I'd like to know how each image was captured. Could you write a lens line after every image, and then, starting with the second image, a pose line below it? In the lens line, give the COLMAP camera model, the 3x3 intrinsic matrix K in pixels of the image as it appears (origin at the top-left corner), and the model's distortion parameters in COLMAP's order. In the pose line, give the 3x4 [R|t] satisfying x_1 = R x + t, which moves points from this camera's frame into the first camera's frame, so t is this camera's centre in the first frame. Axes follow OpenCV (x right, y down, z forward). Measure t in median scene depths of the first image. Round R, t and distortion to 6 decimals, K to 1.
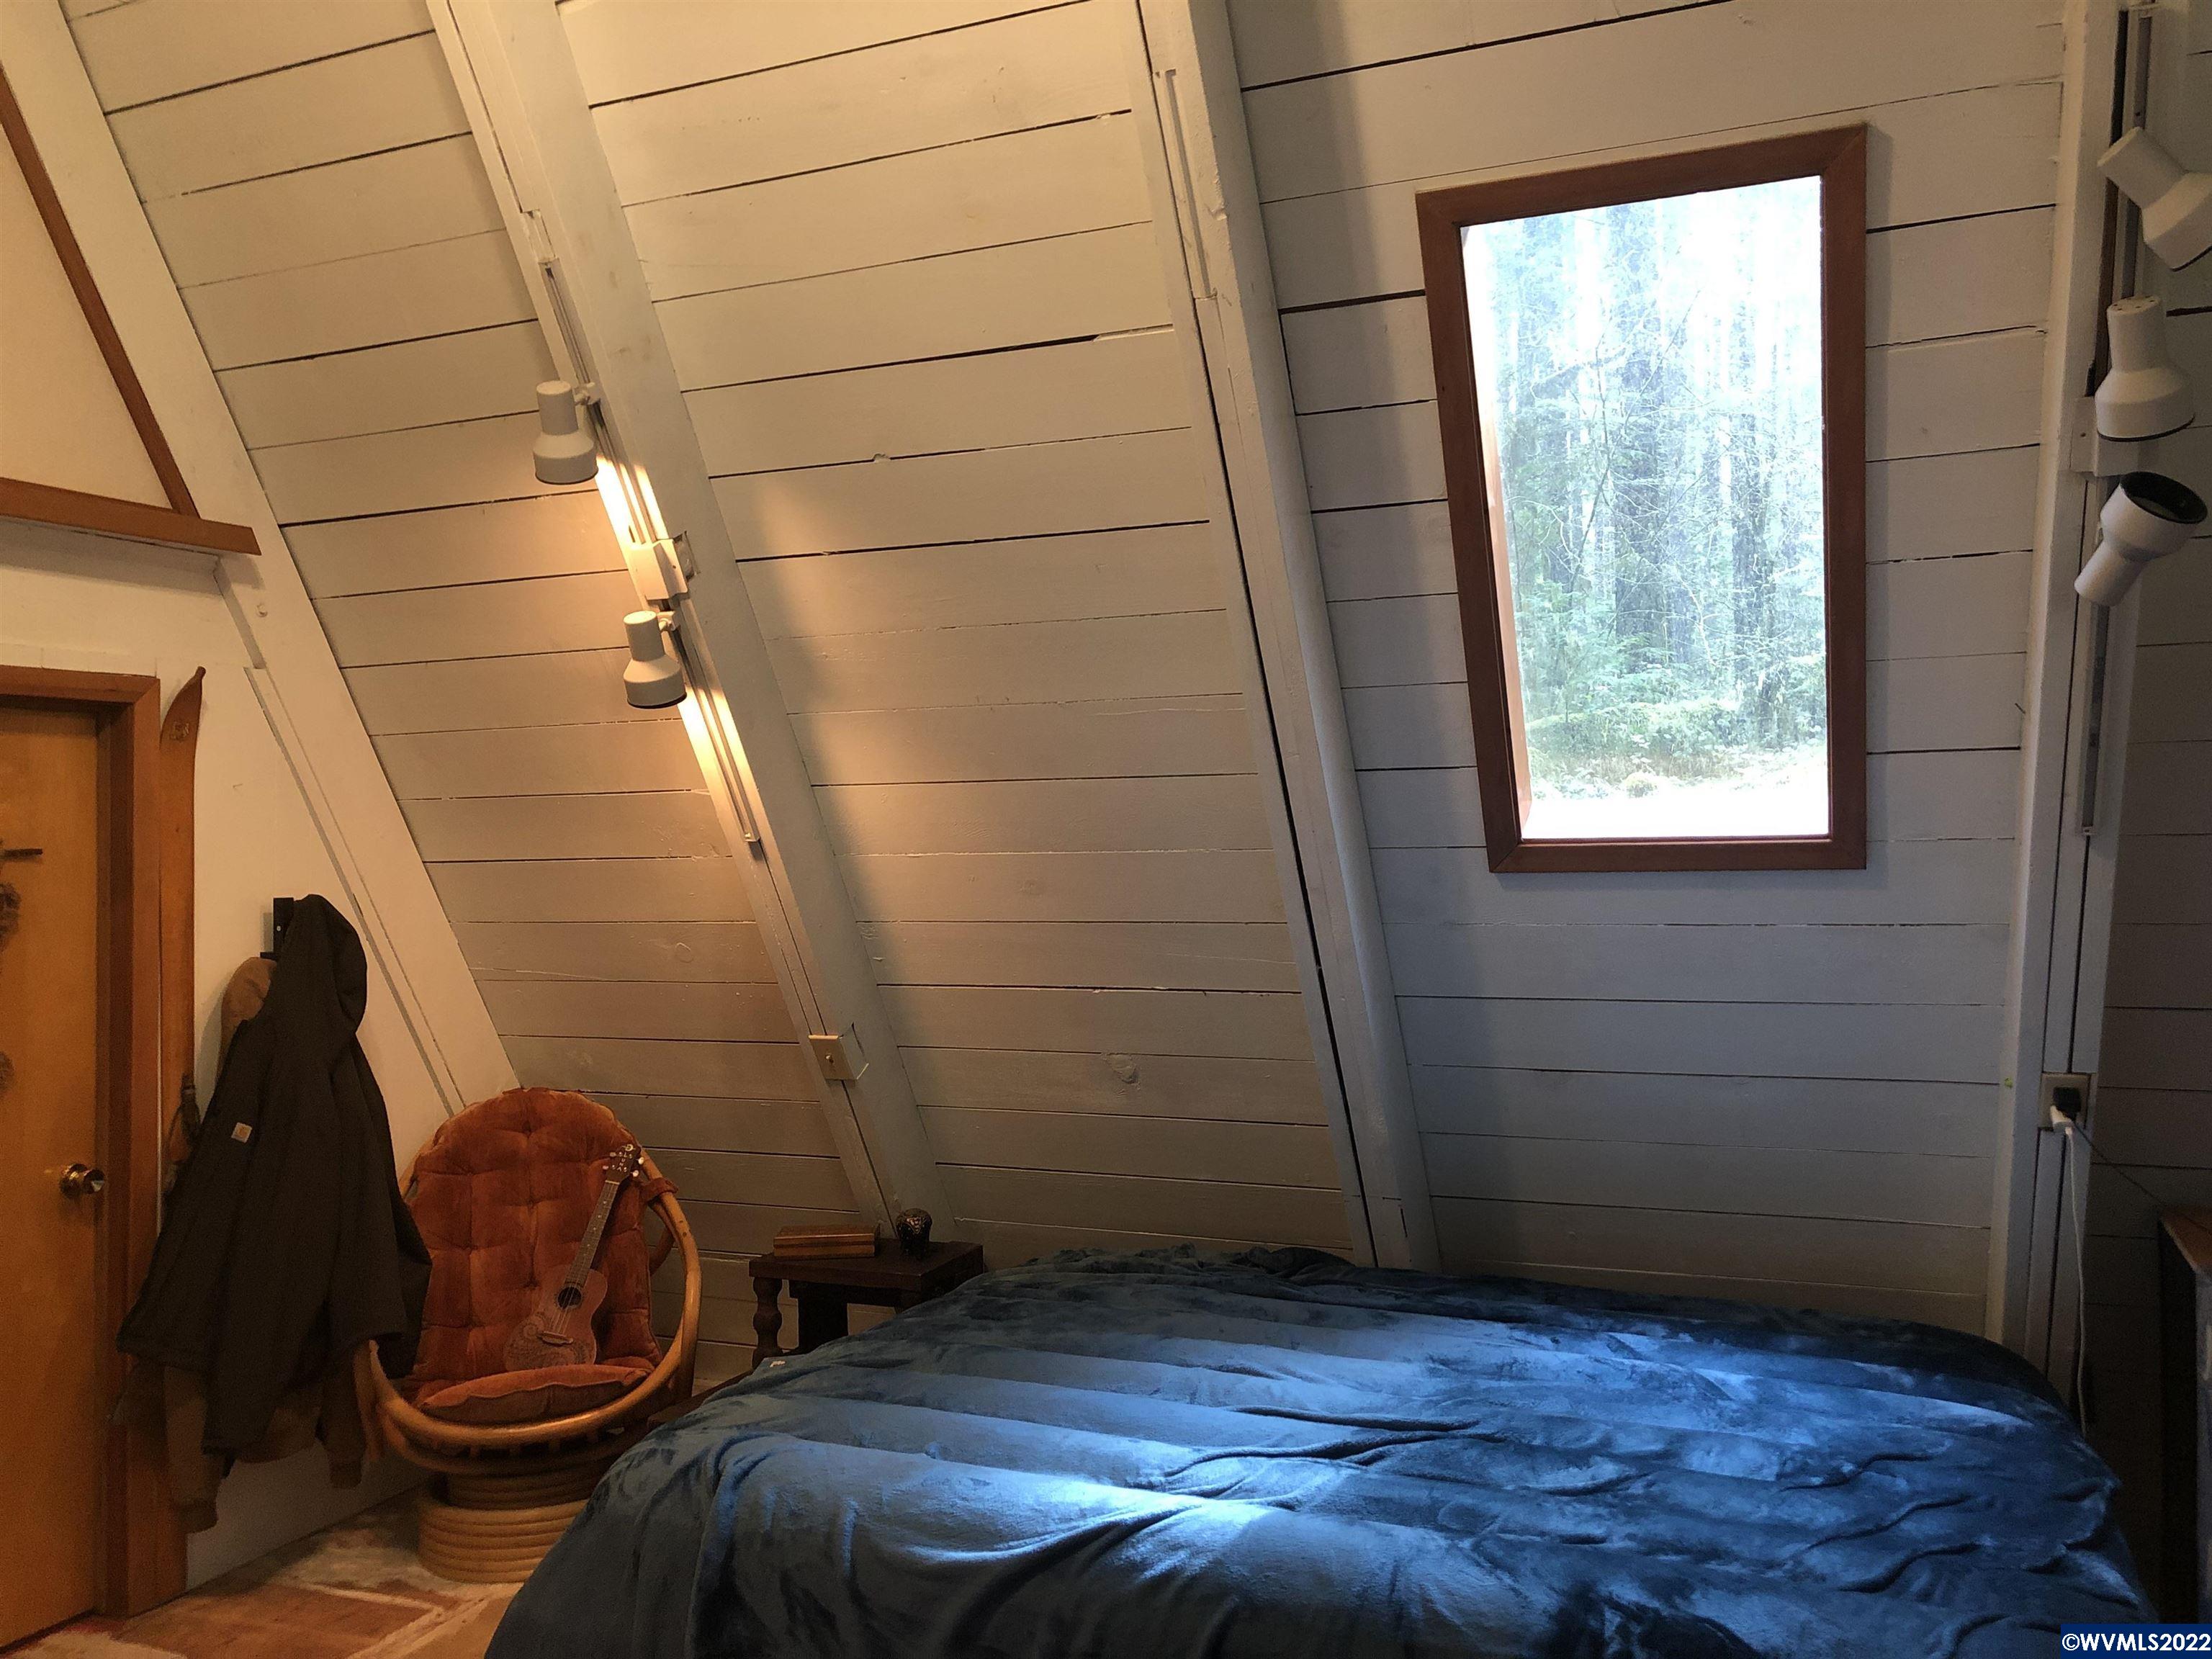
lens RADIAL K [[1808.6, 0, 1106.9], [0, 1808.6, 827.3], [0, 0, 1]] dist [0.002858, -0.001148]
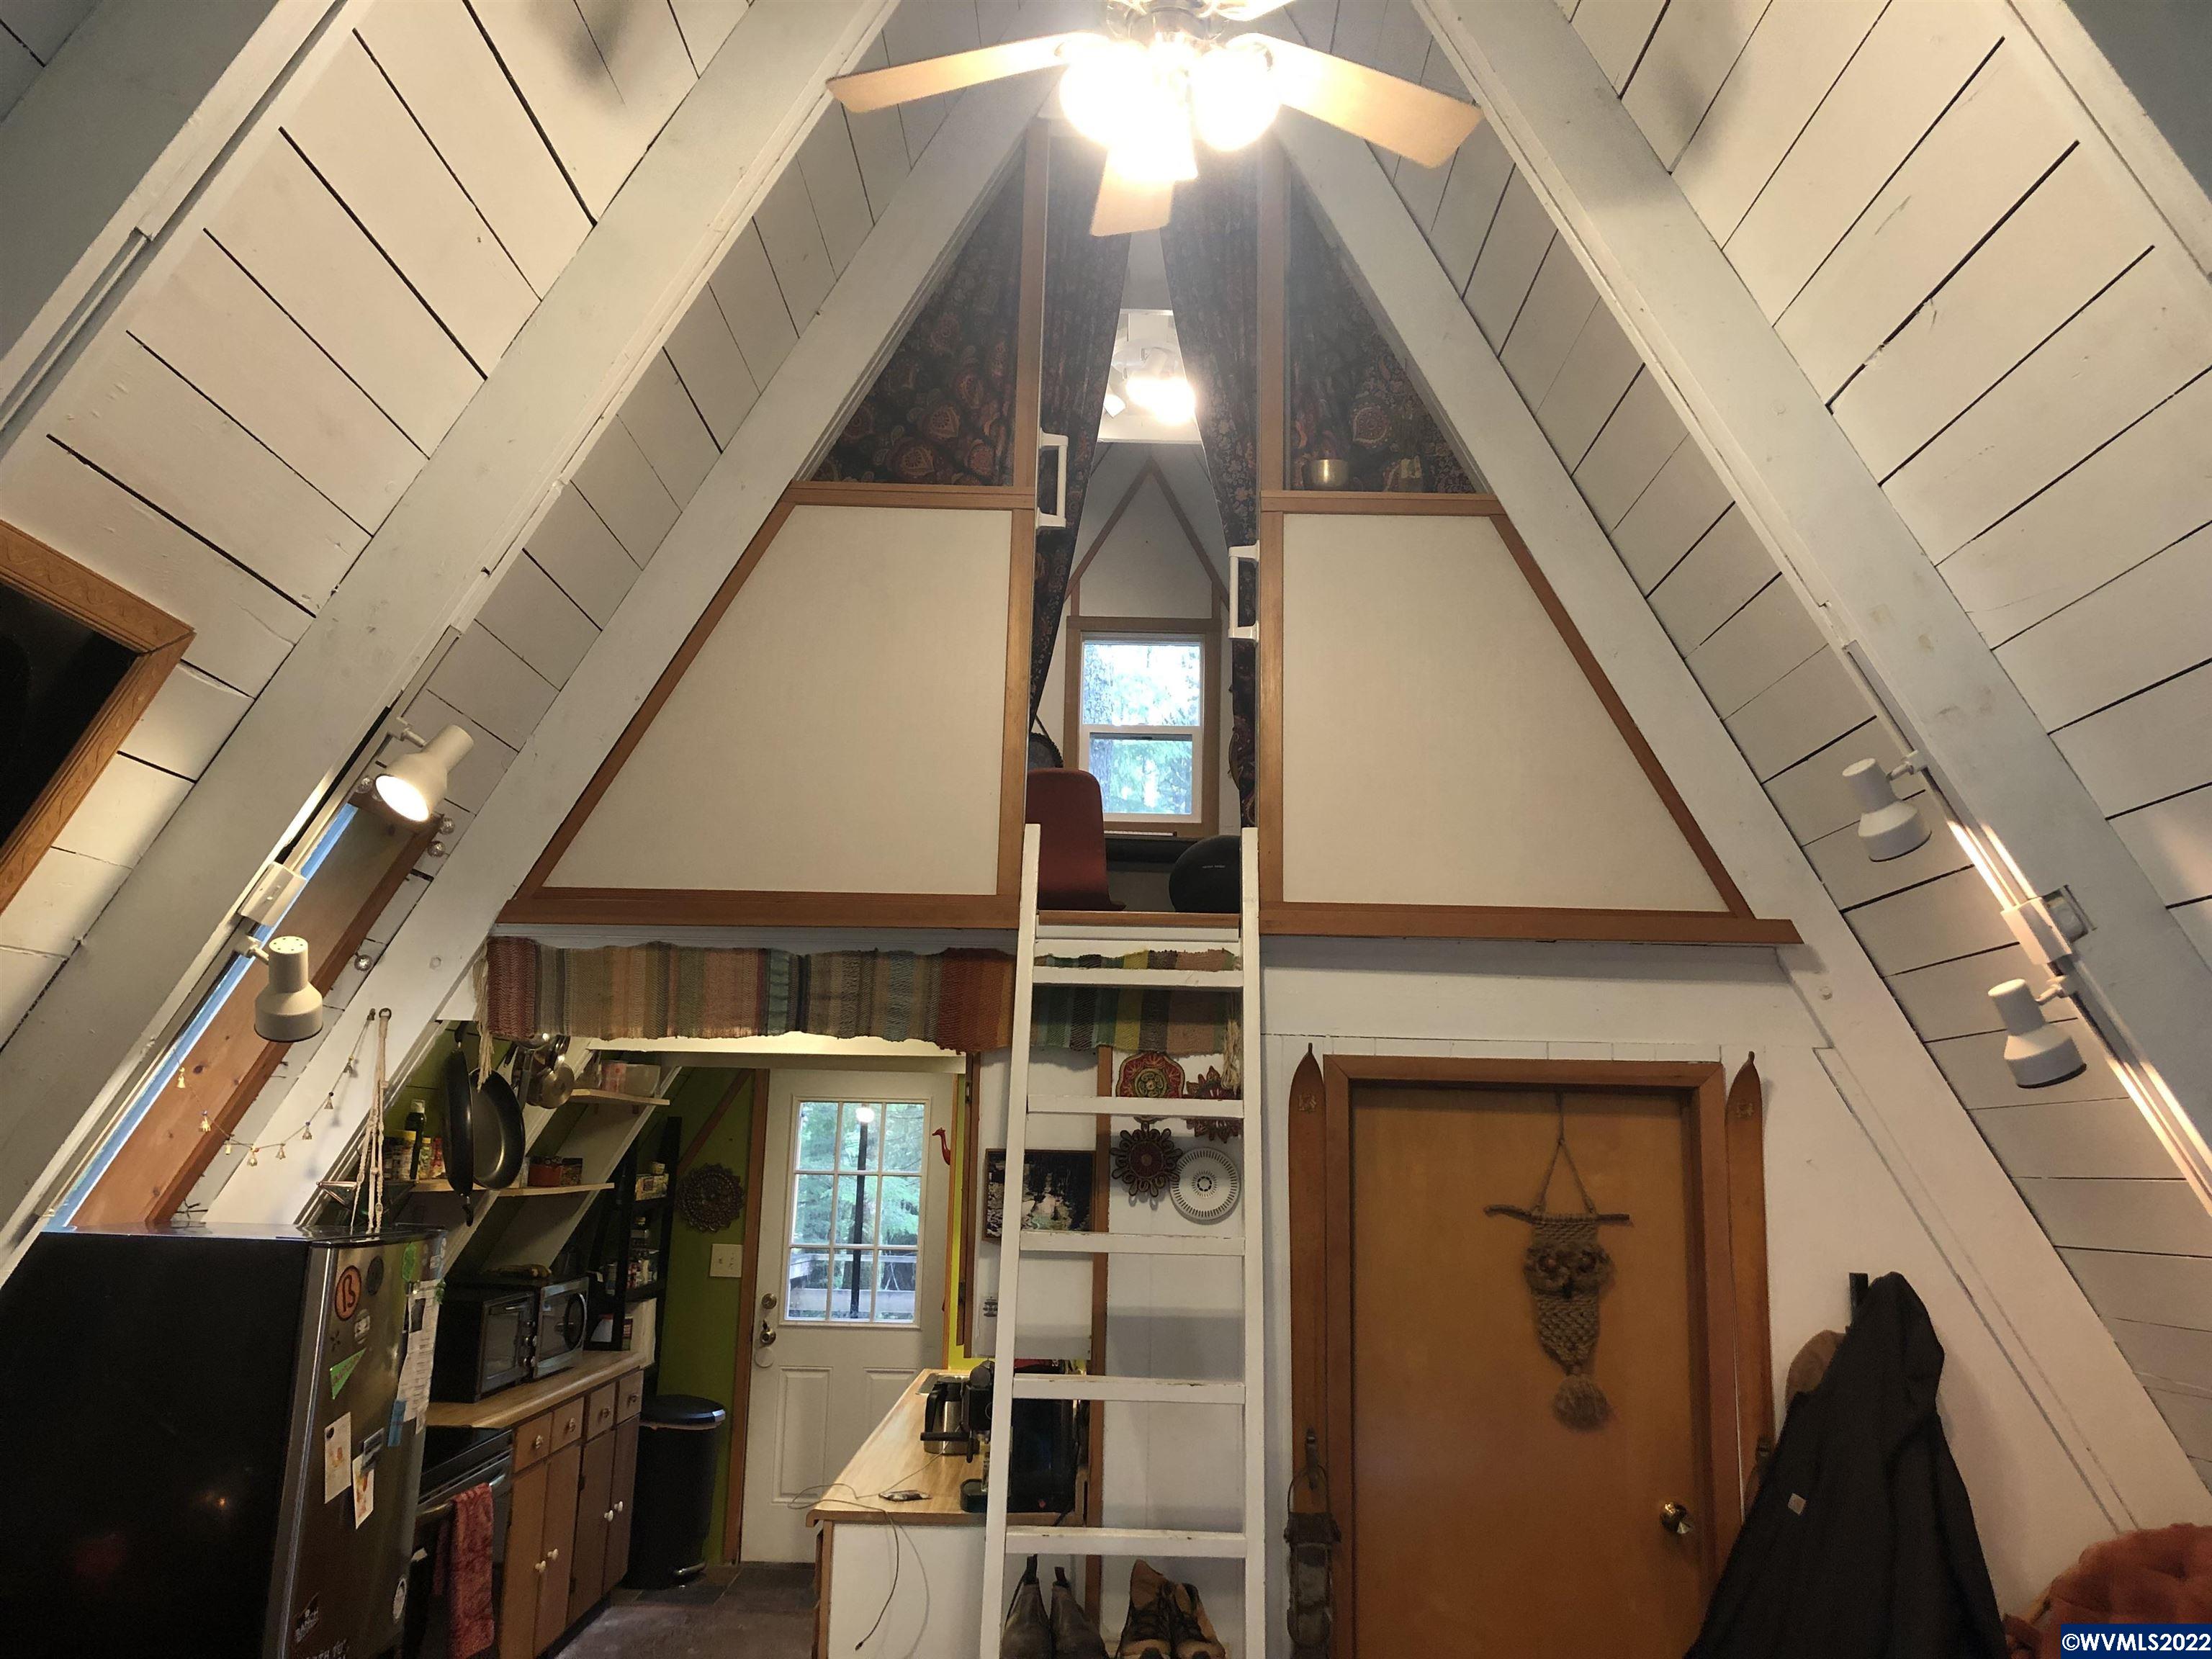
lens RADIAL K [[1808.6, 0, 1106.1], [0, 1808.6, 828.2], [0, 0, 1]] dist [0.002858, -0.001148]
pose [[0.393014, -0.144490, -0.908109, 0.369270], [-0.024627, 0.985569, -0.167473, -0.029473], [0.919203, 0.088183, 0.383784, 0.212313]]
